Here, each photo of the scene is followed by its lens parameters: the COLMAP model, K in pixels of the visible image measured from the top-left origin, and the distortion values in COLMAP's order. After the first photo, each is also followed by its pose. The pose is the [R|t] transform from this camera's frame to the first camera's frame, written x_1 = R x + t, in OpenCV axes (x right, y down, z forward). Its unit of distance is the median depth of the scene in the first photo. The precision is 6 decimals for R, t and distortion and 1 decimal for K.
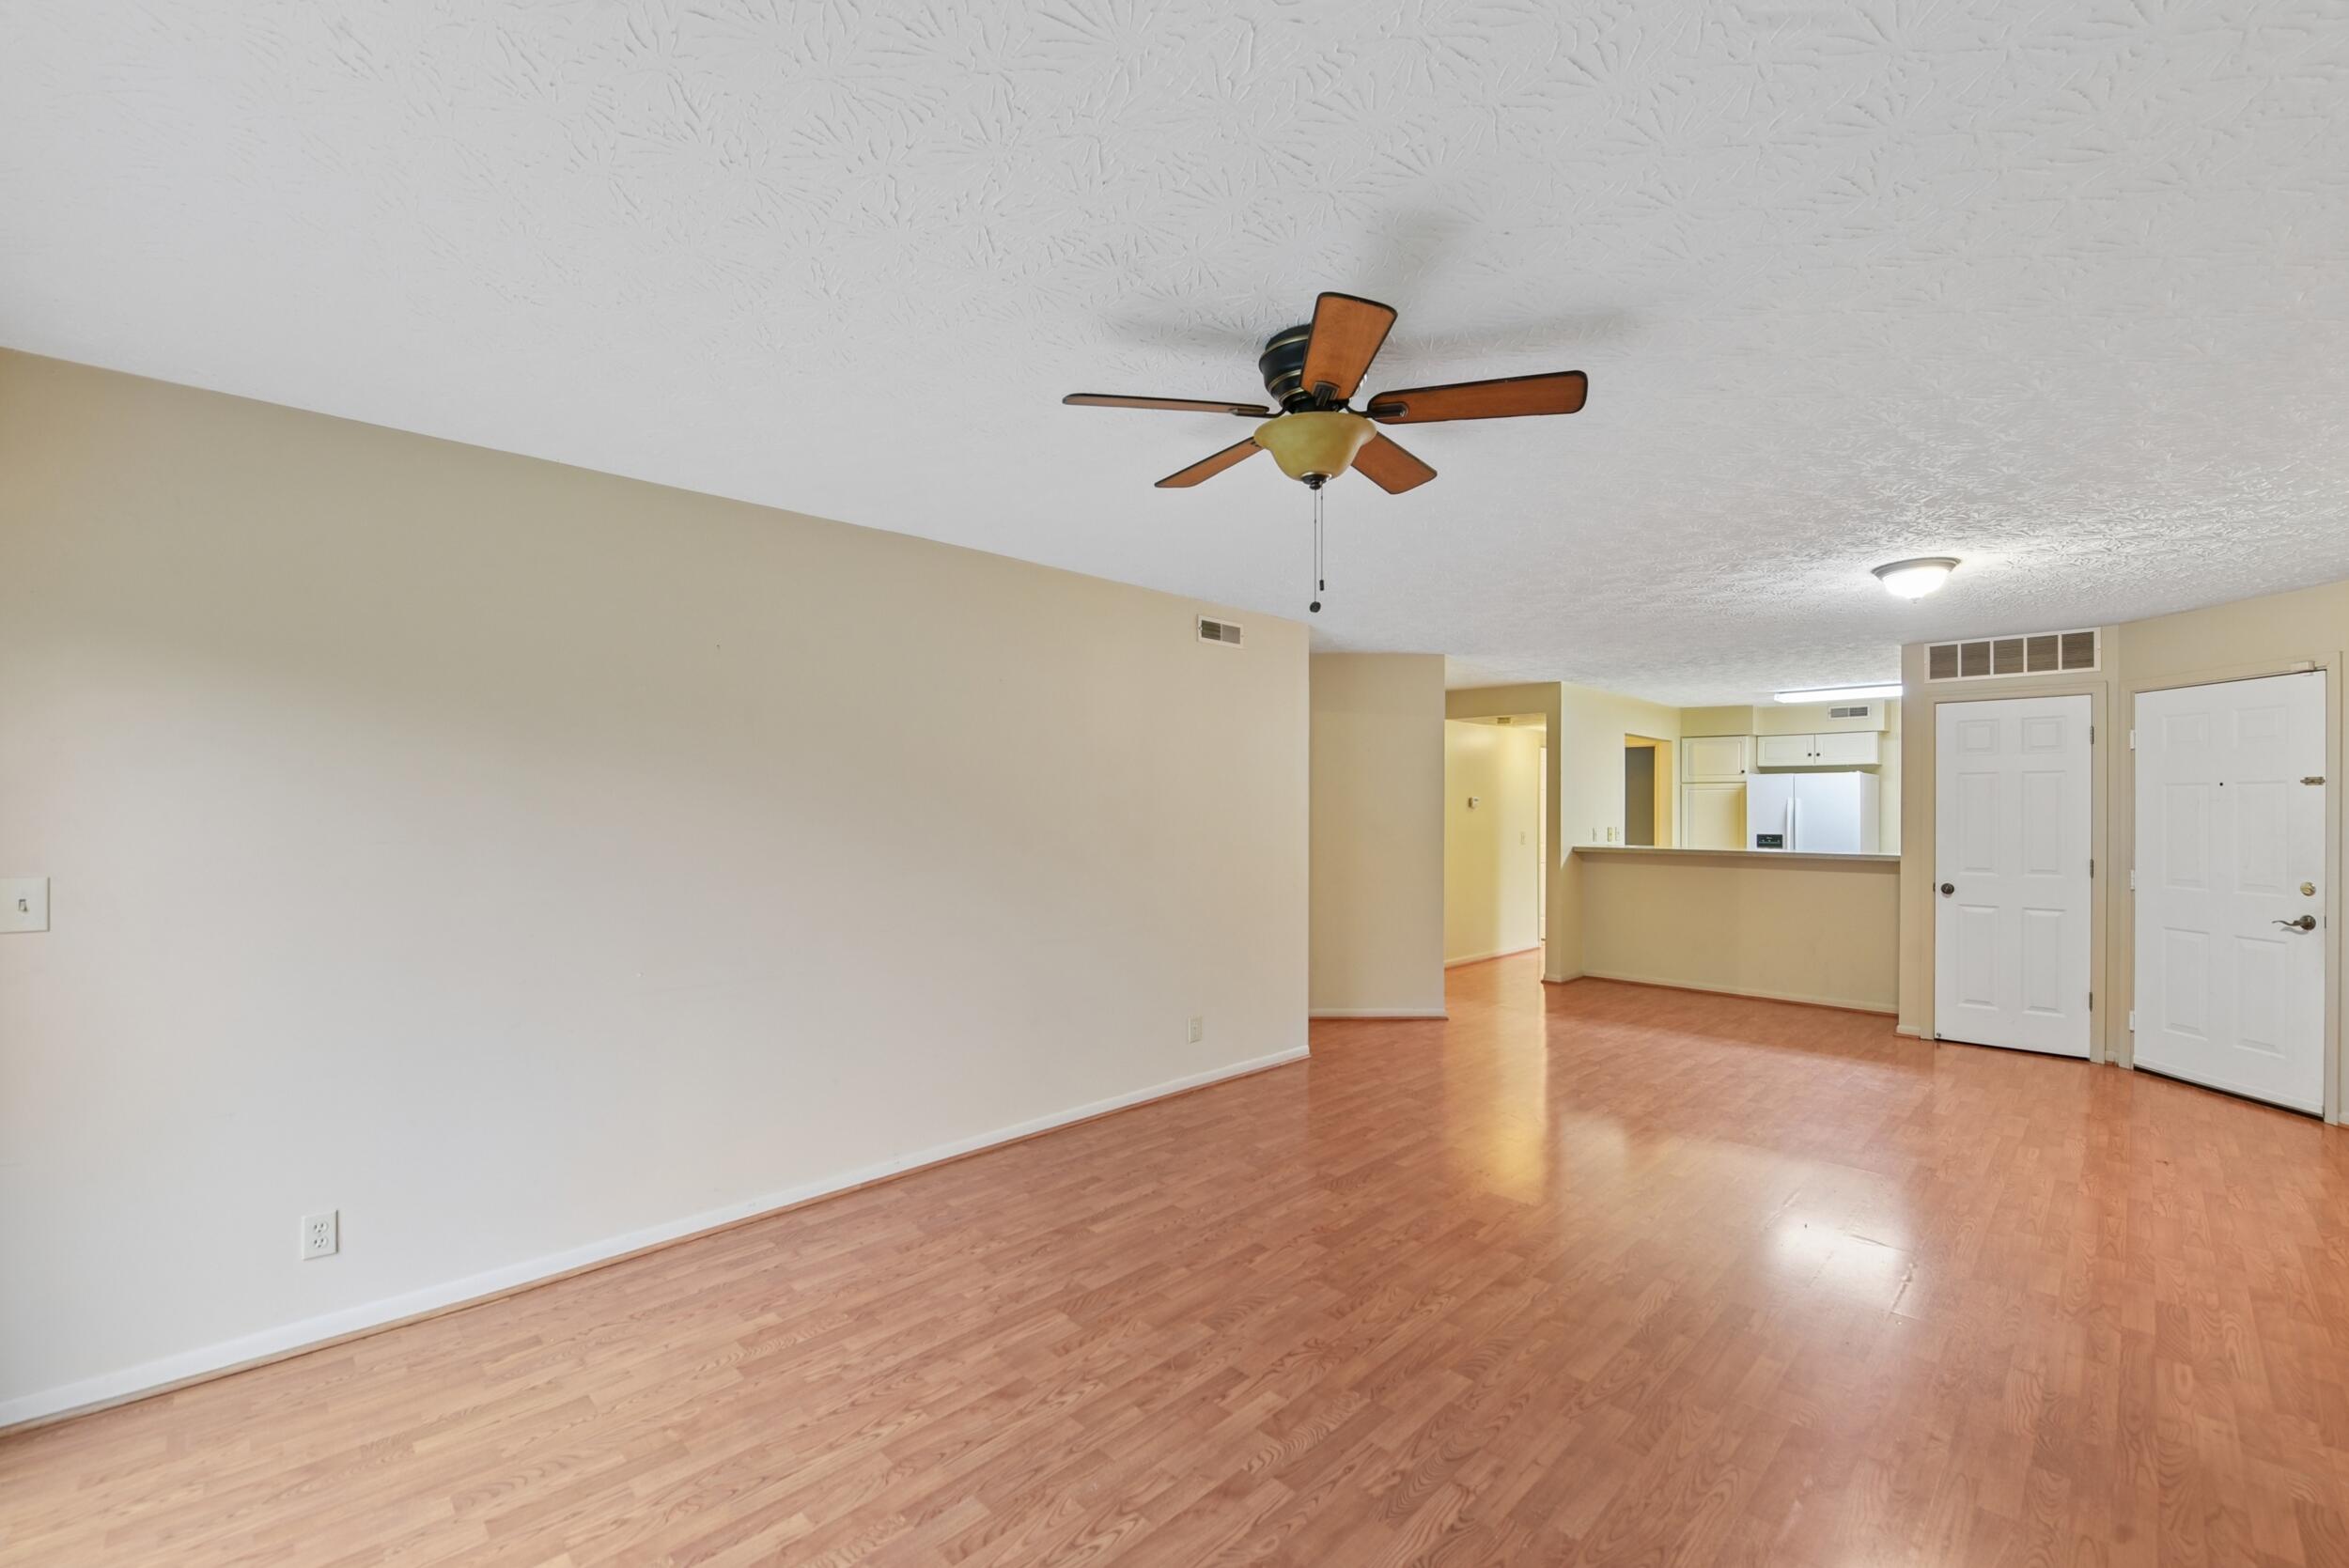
lens RADIAL K [[957.3, 0, 1212.6], [0, 957.3, 800.4], [0, 0, 1]] dist [-0.012943, -0.001340]
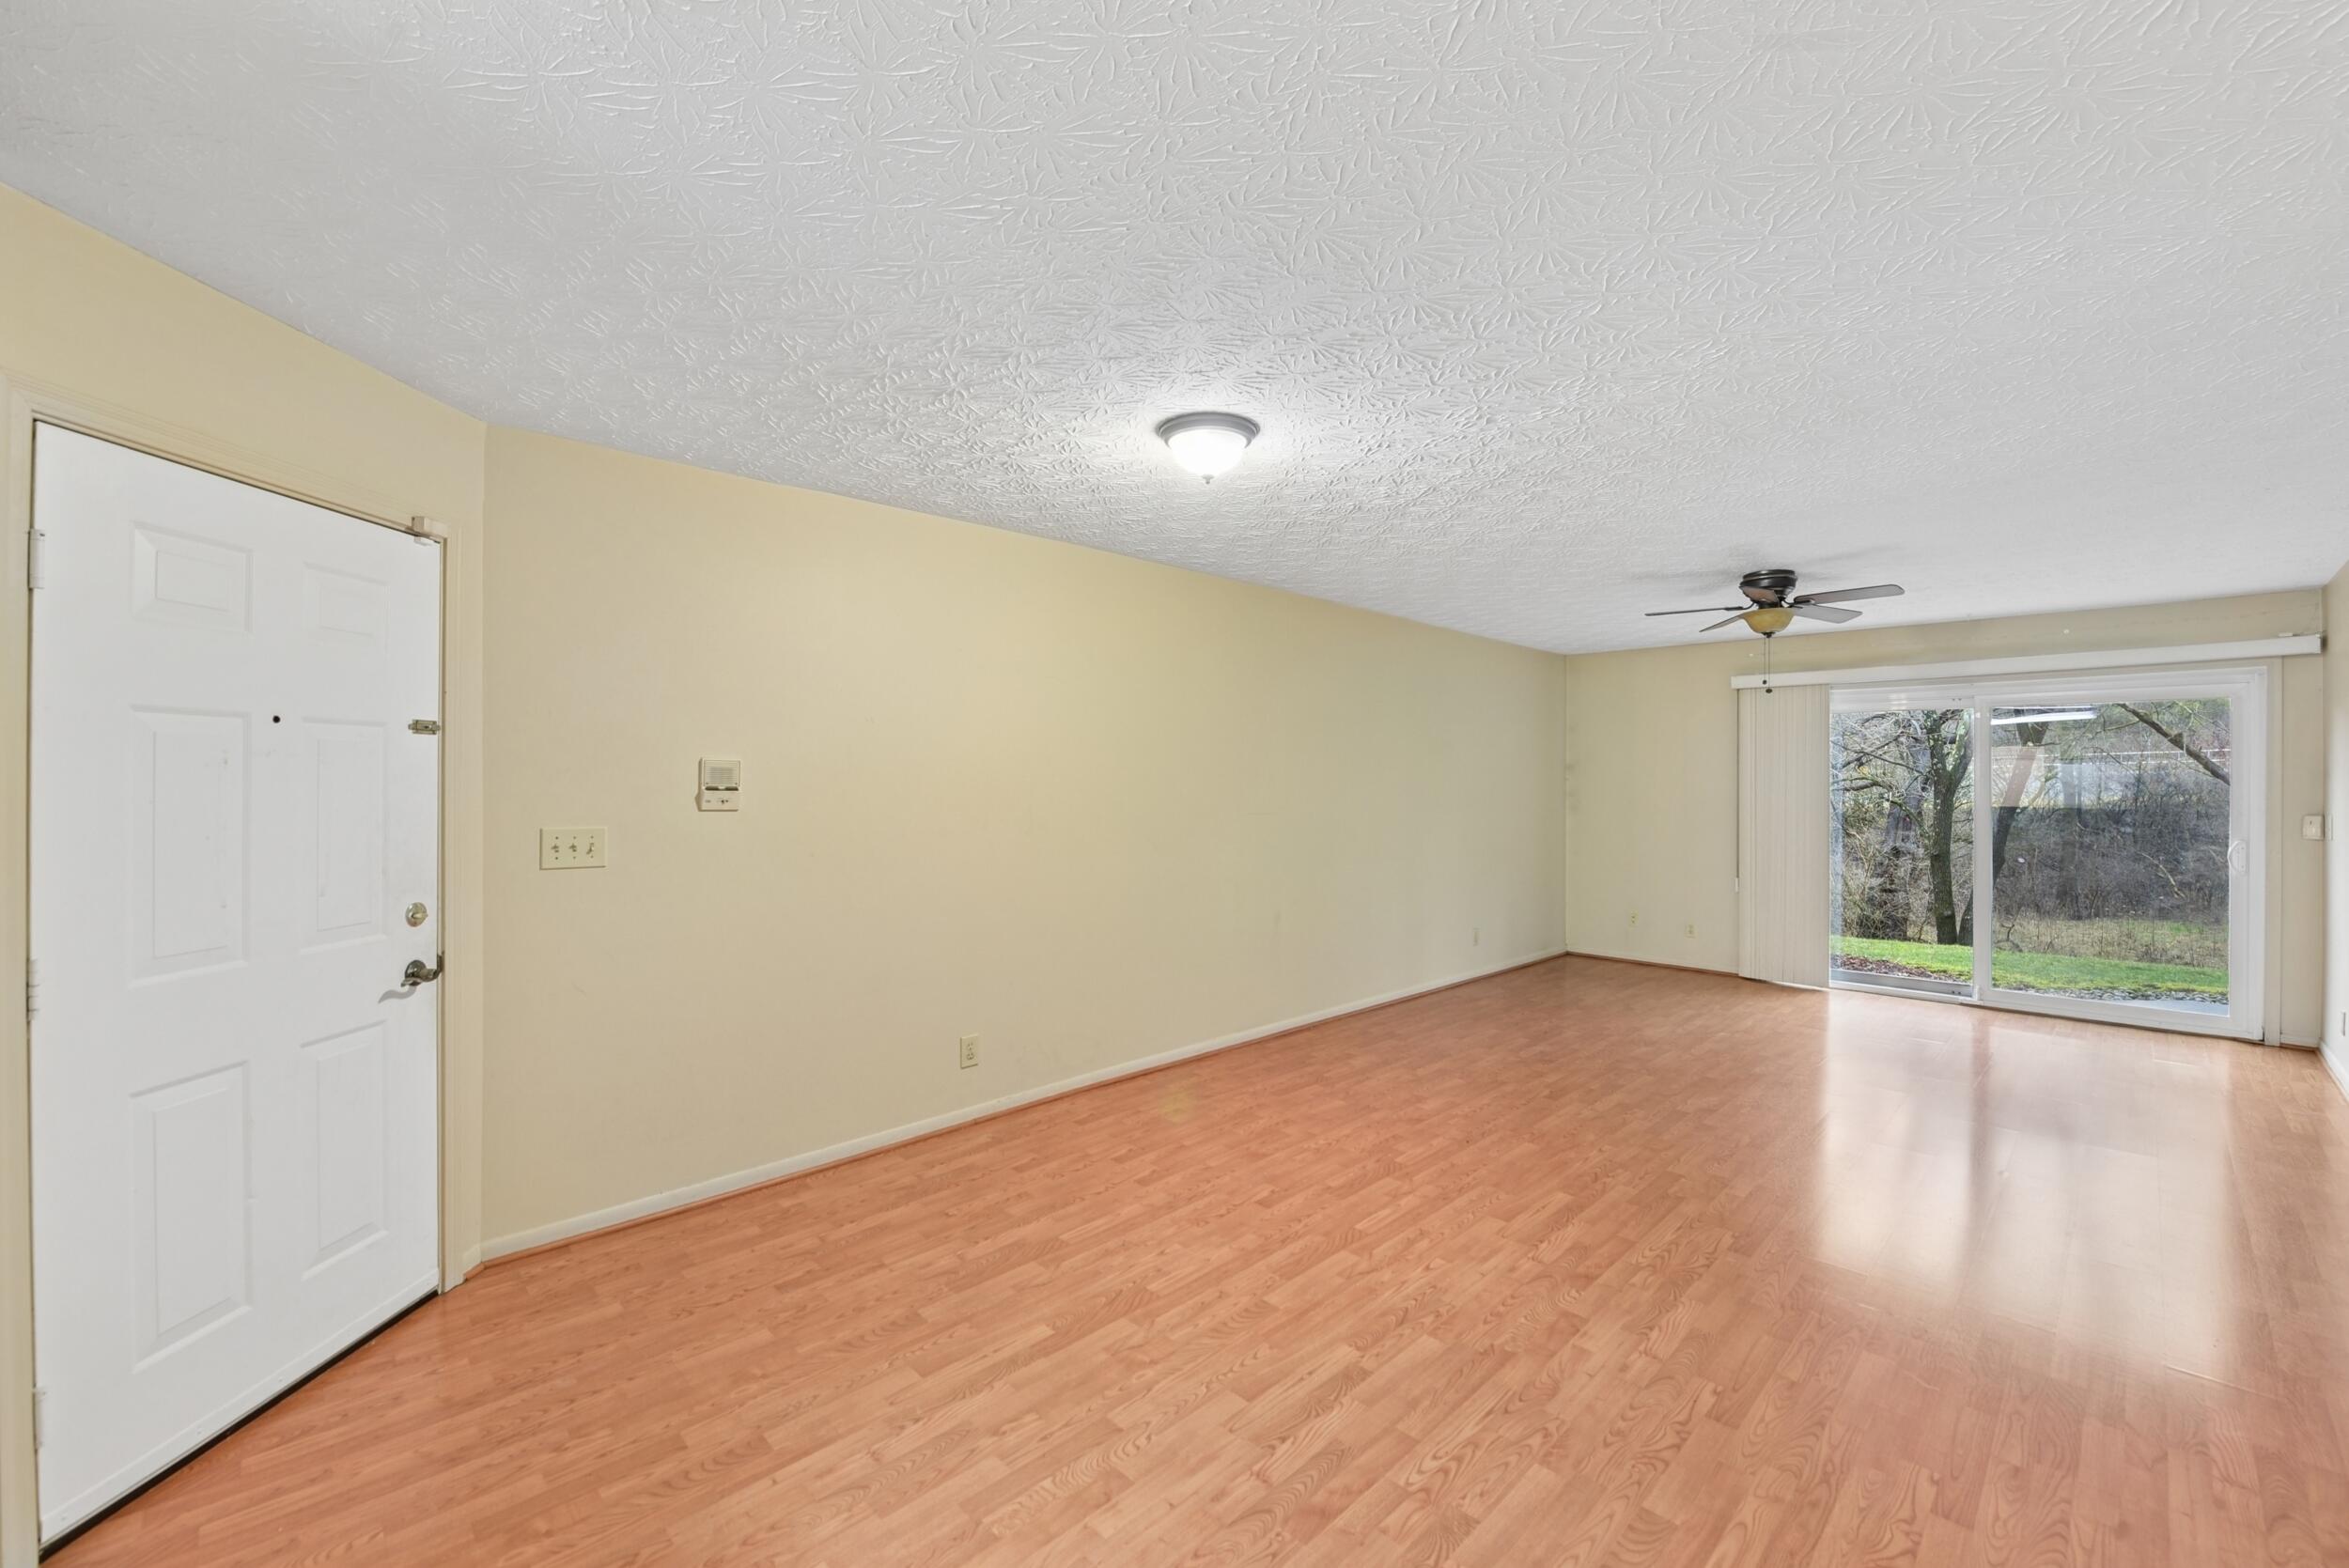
lens RADIAL K [[957.3, 0, 1215.2], [0, 957.3, 783.3], [0, 0, 1]] dist [-0.012943, -0.001340]
pose [[-0.999983, -0.005423, 0.002068, 0.788234], [-0.005431, 0.999977, -0.004000, 0.016586], [-0.002047, -0.004011, -0.999990, 1.830935]]
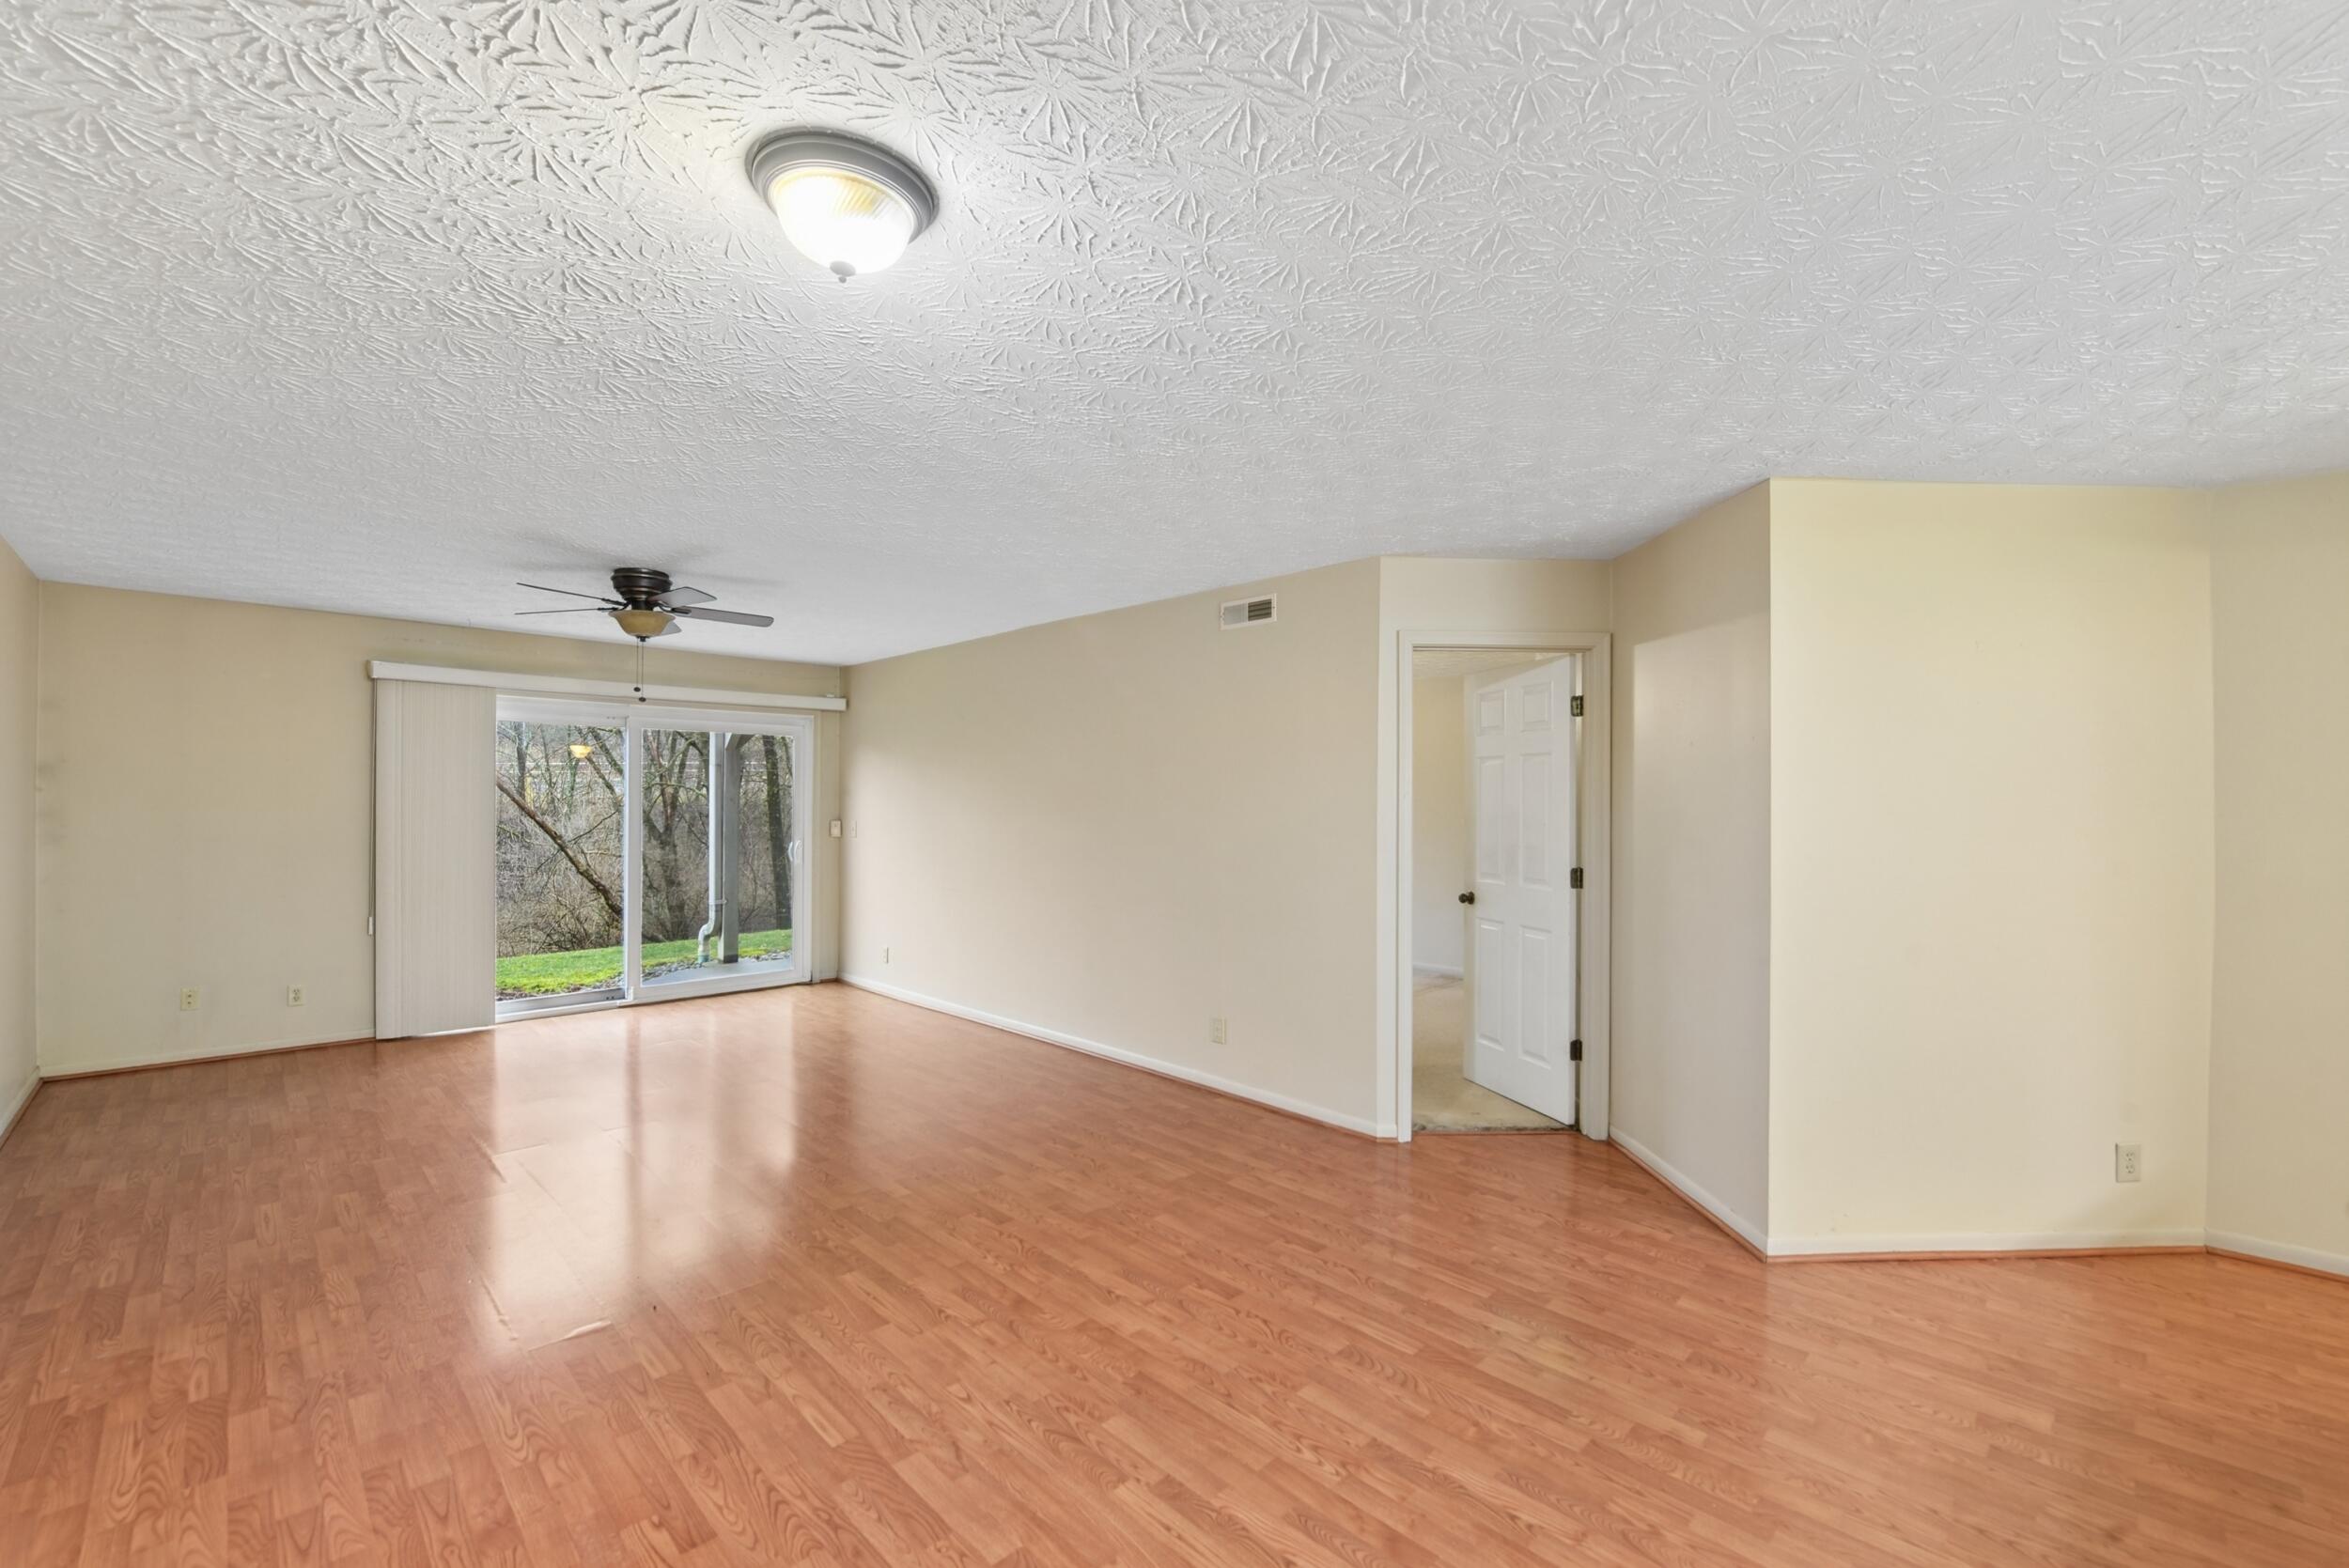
lens RADIAL K [[957.3, 0, 1178.2], [0, 957.3, 804.5], [0, 0, 1]] dist [-0.012943, -0.001340]
pose [[-0.006430, 0.001879, -0.999978, 1.220738], [-0.002154, 0.999996, 0.001893, 0.009971], [0.999977, 0.002166, -0.006426, 1.233263]]
